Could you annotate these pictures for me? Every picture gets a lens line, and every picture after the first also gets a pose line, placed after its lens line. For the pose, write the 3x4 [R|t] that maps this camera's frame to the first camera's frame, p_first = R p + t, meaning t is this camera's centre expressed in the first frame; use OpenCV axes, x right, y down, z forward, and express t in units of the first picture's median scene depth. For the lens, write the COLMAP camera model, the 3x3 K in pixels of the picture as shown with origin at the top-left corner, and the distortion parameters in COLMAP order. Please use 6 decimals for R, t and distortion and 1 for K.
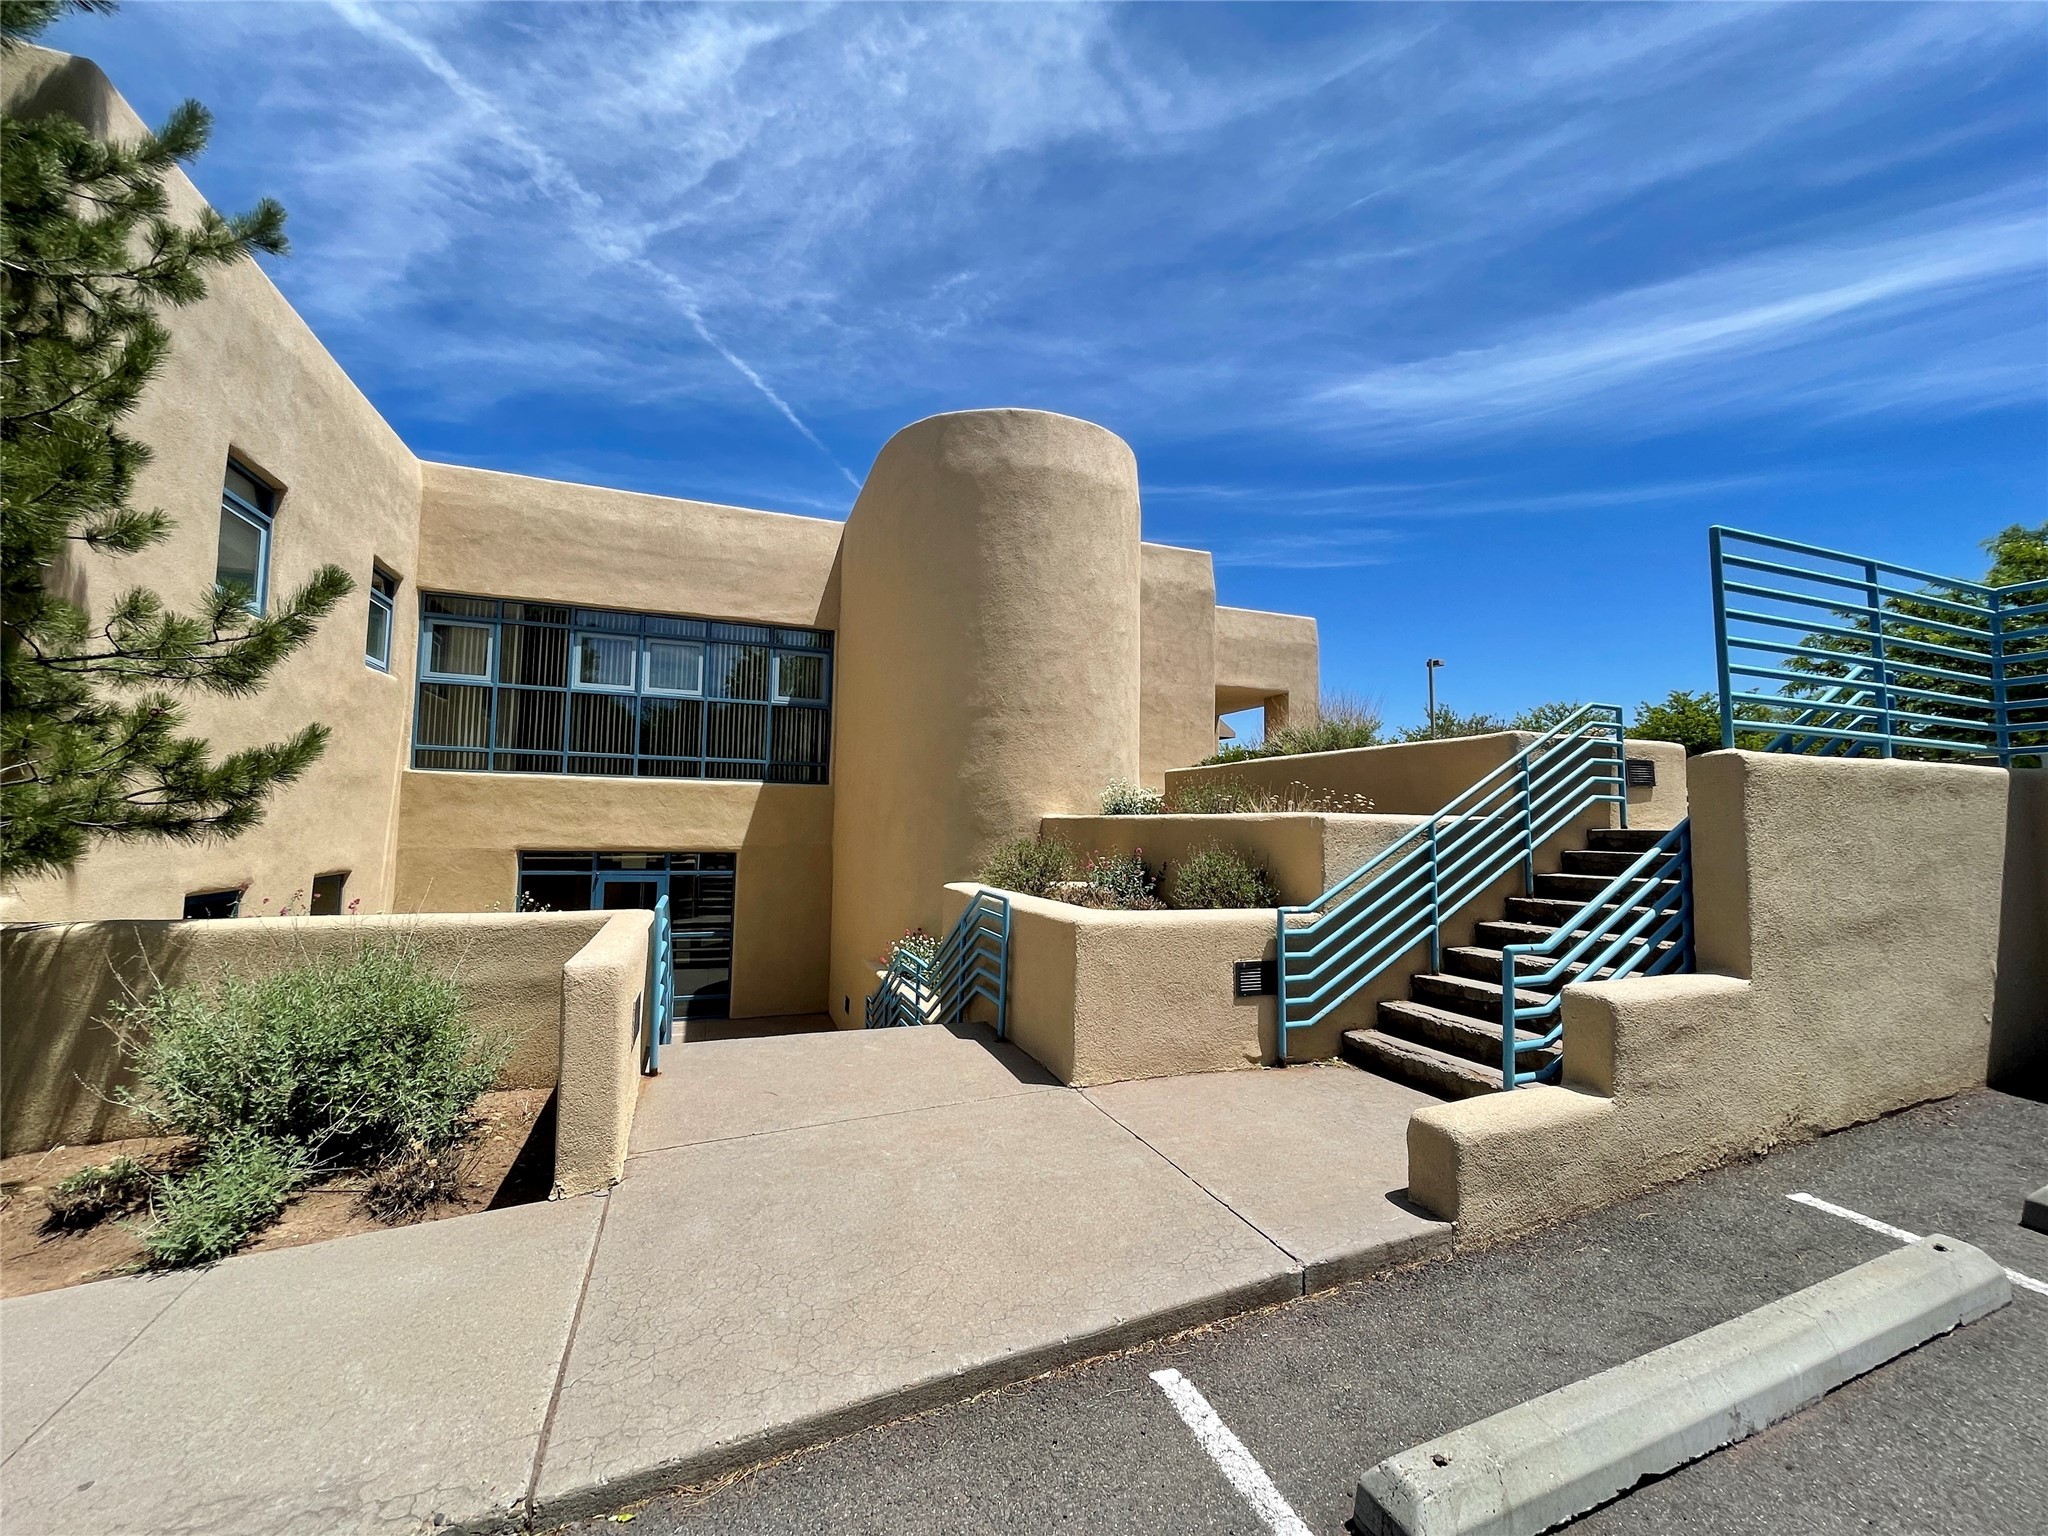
lens RADIAL K [[830.7, 0, 1025.6], [0, 830.7, 767.3], [0, 0, 1]] dist [-0.004034, 0.000207]
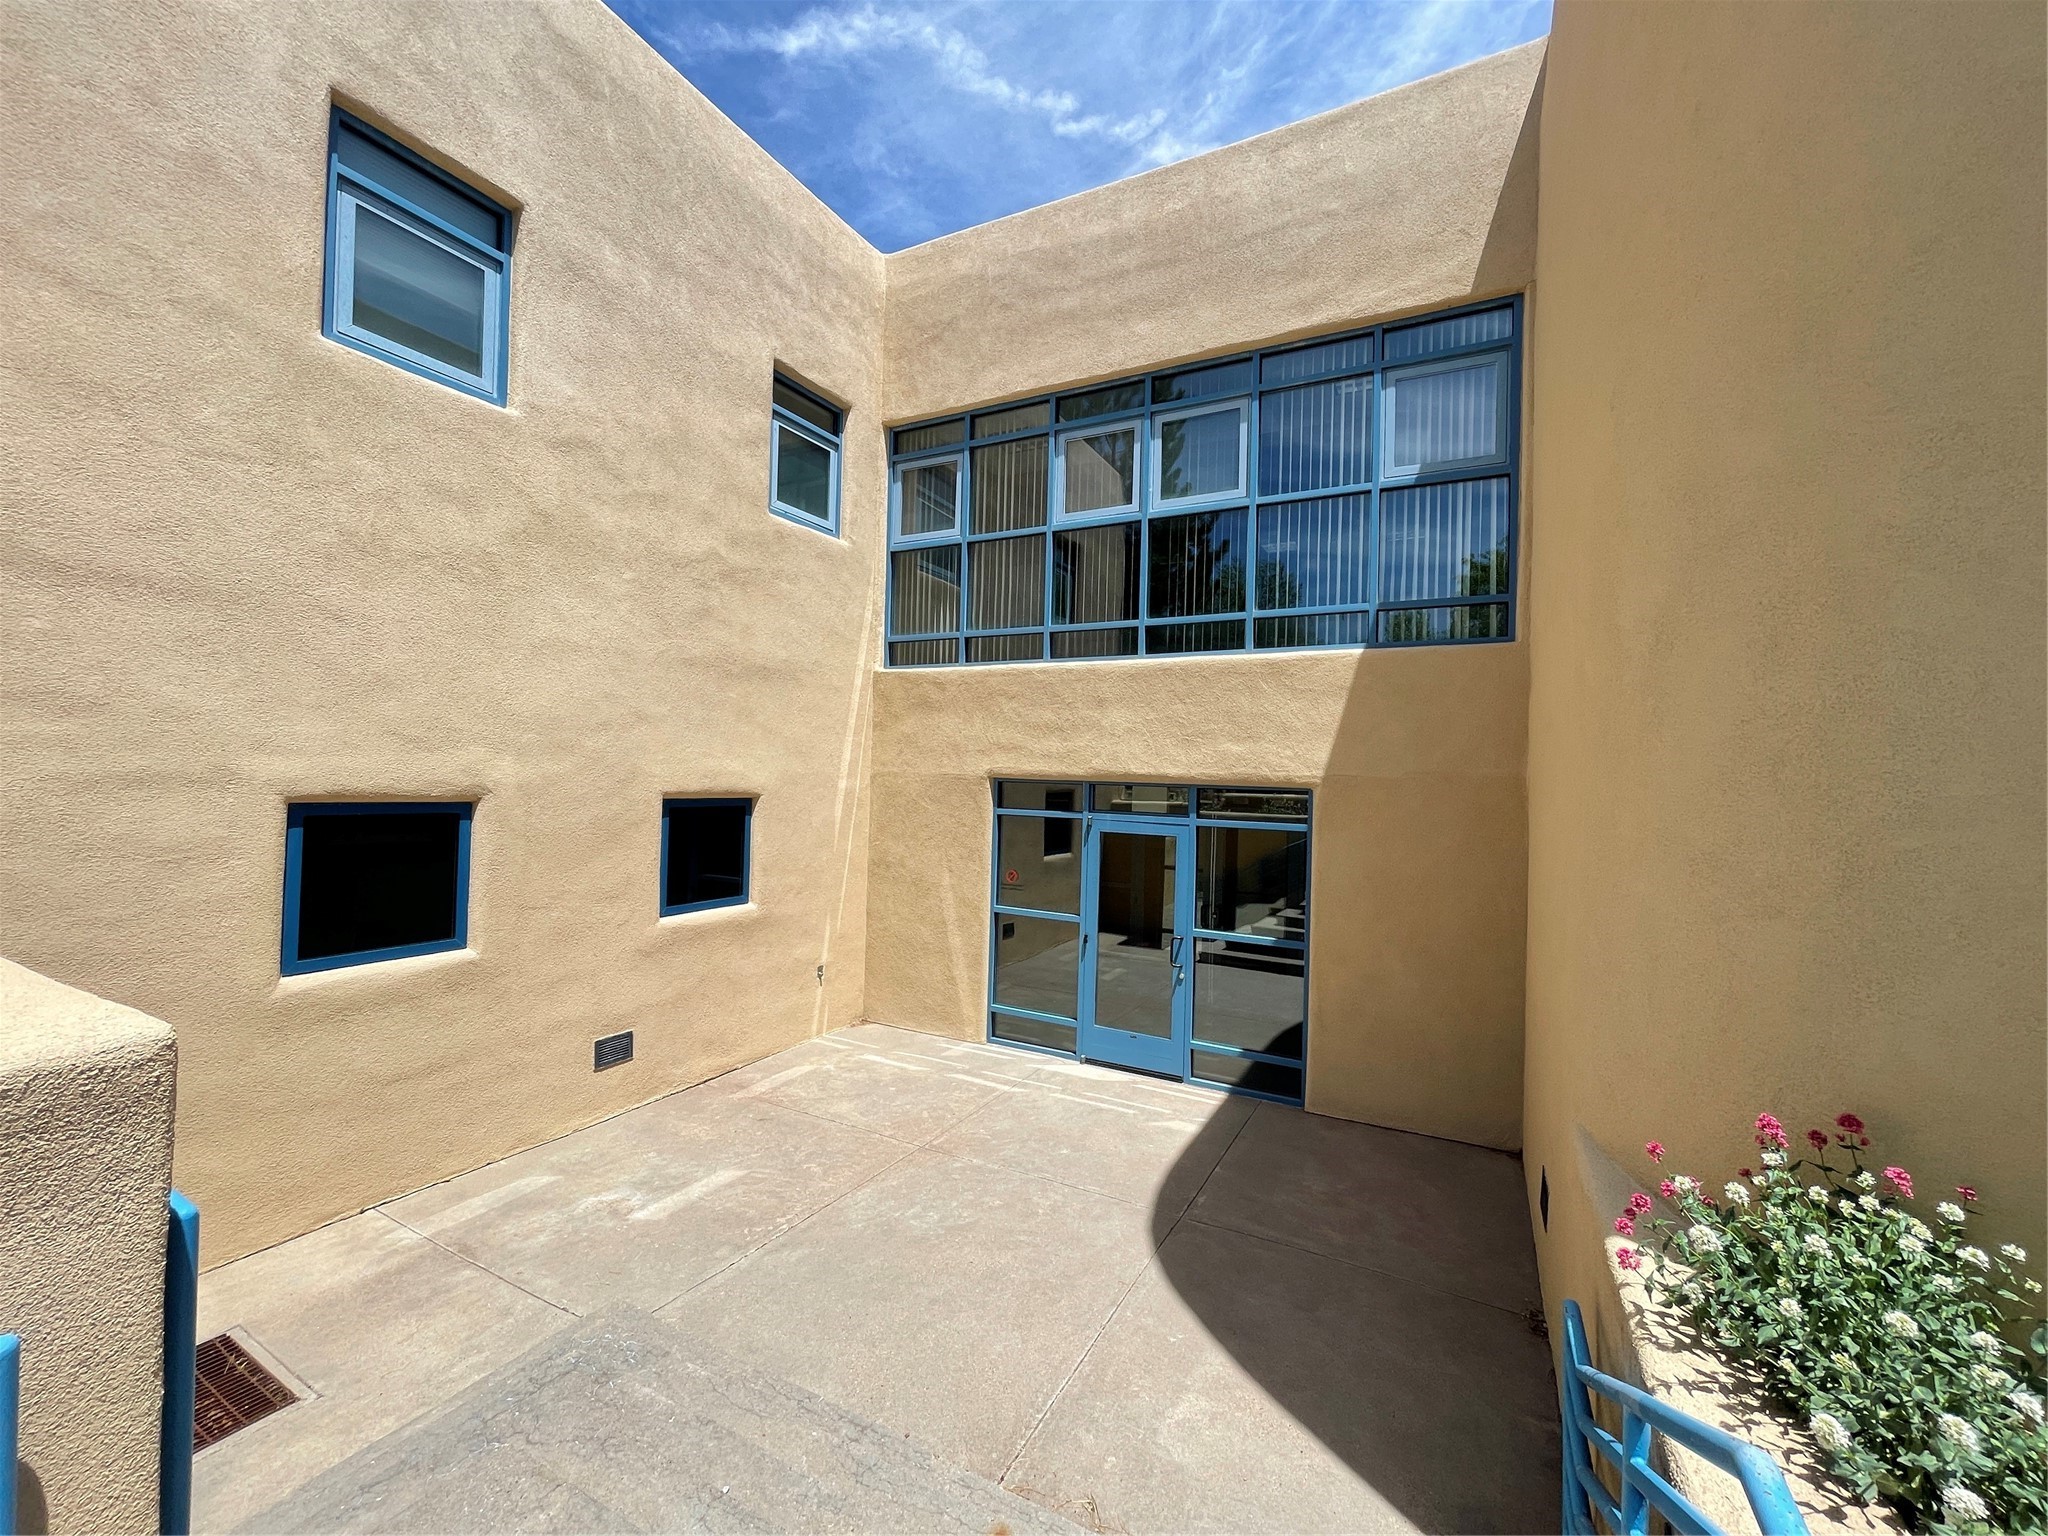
lens RADIAL K [[830.7, 0, 1024.1], [0, 830.7, 767.2], [0, 0, 1]] dist [-0.004034, 0.000207]
pose [[0.663101, -0.006760, -0.748499, -0.089937], [0.037692, 0.998992, 0.024369, 0.074723], [0.747580, -0.044372, 0.662688, 0.564344]]
